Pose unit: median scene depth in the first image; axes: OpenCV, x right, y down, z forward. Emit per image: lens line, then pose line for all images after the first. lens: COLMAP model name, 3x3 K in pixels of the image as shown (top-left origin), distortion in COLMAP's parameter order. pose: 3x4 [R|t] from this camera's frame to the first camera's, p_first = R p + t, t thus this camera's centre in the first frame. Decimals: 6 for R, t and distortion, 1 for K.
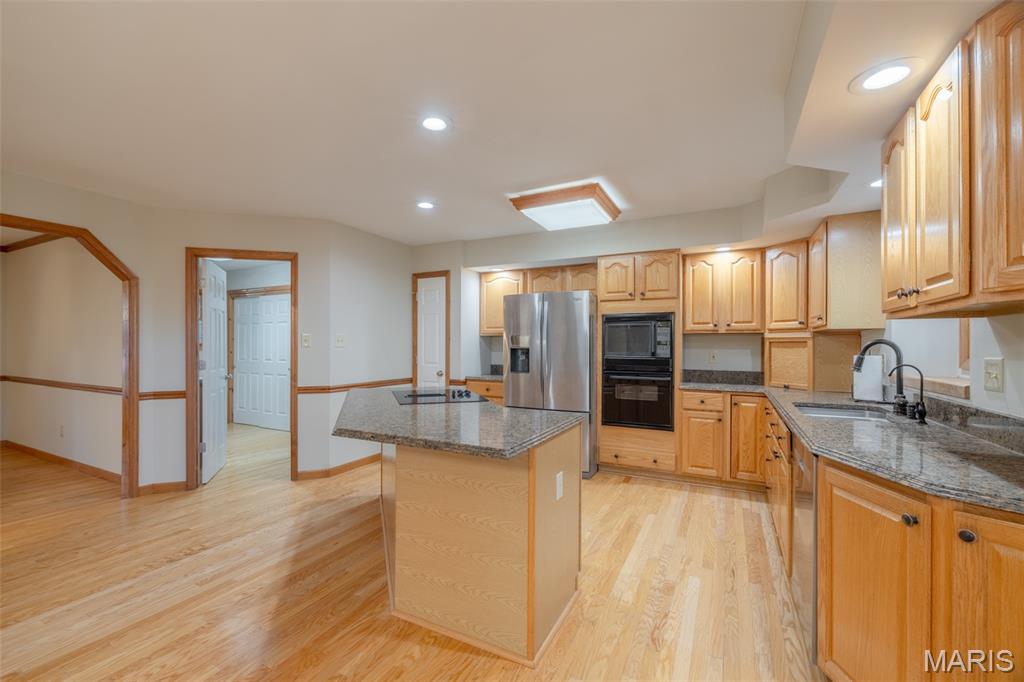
lens RADIAL K [[439.4, 0, 487.4], [0, 439.4, 345.2], [0, 0, 1]] dist [-0.000984, -0.000143]
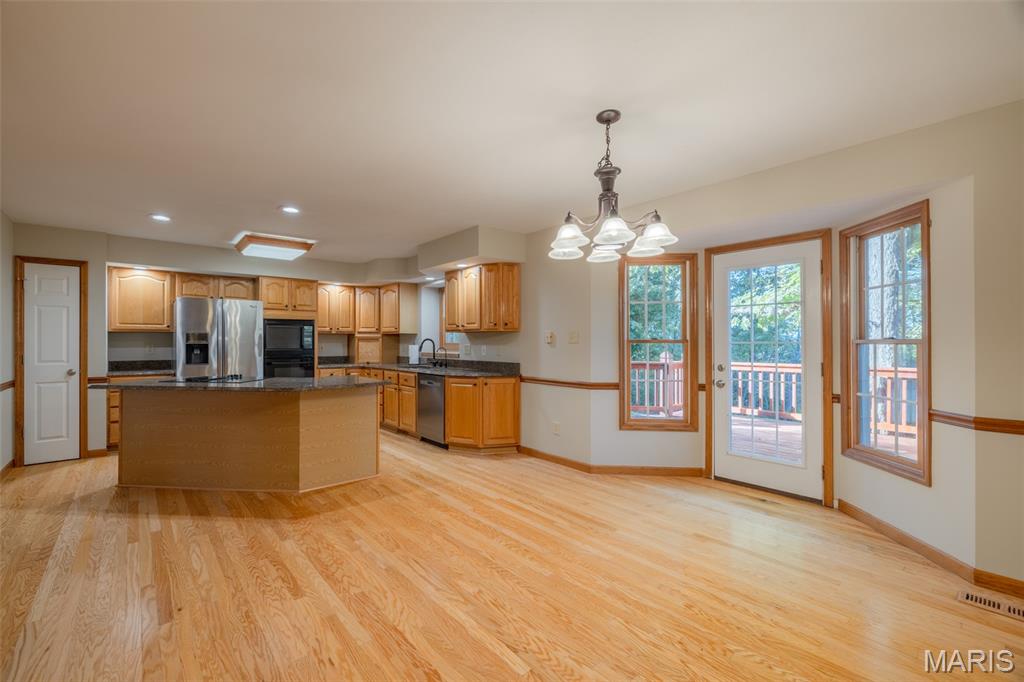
lens RADIAL K [[451.4, 0, 496.7], [0, 451.4, 340.6], [0, 0, 1]] dist [-0.000998, -0.000057]
pose [[0.378976, -0.002267, 0.925404, -0.858378], [0.000704, 0.999997, 0.002162, -0.004061], [-0.925406, -0.000168, 0.378976, -0.232086]]
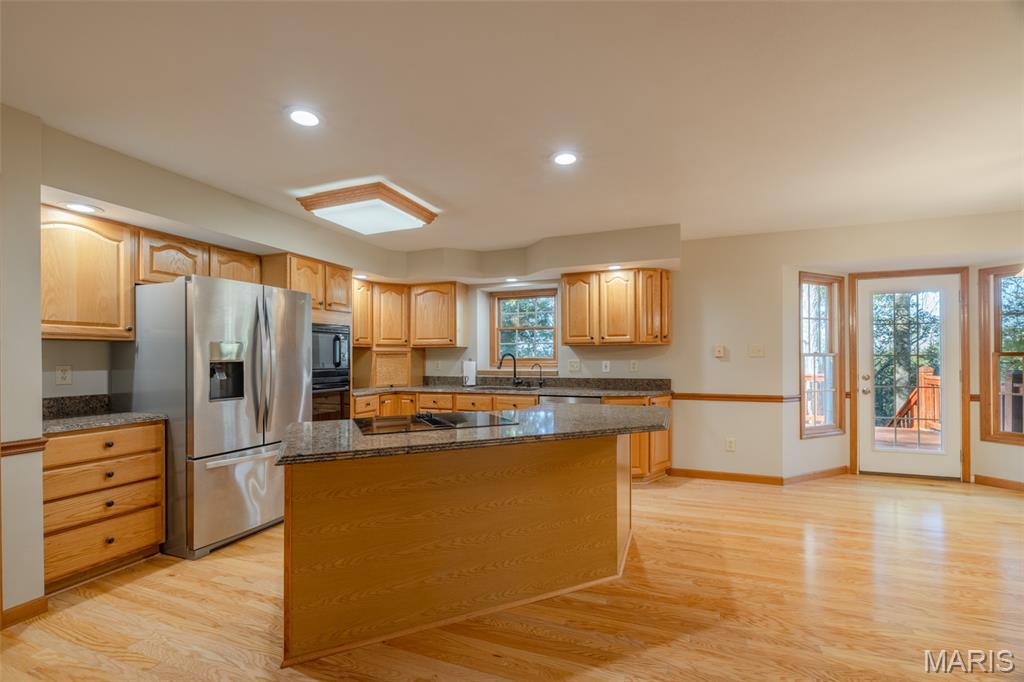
lens RADIAL K [[440.9, 0, 508.7], [0, 440.9, 357.4], [0, 0, 1]] dist [-0.002918, -0.000196]
pose [[-0.140815, -0.004012, 0.990028, -0.734098], [0.003803, 0.999982, 0.004593, -0.001362], [-0.990029, 0.004412, -0.140797, 0.787180]]
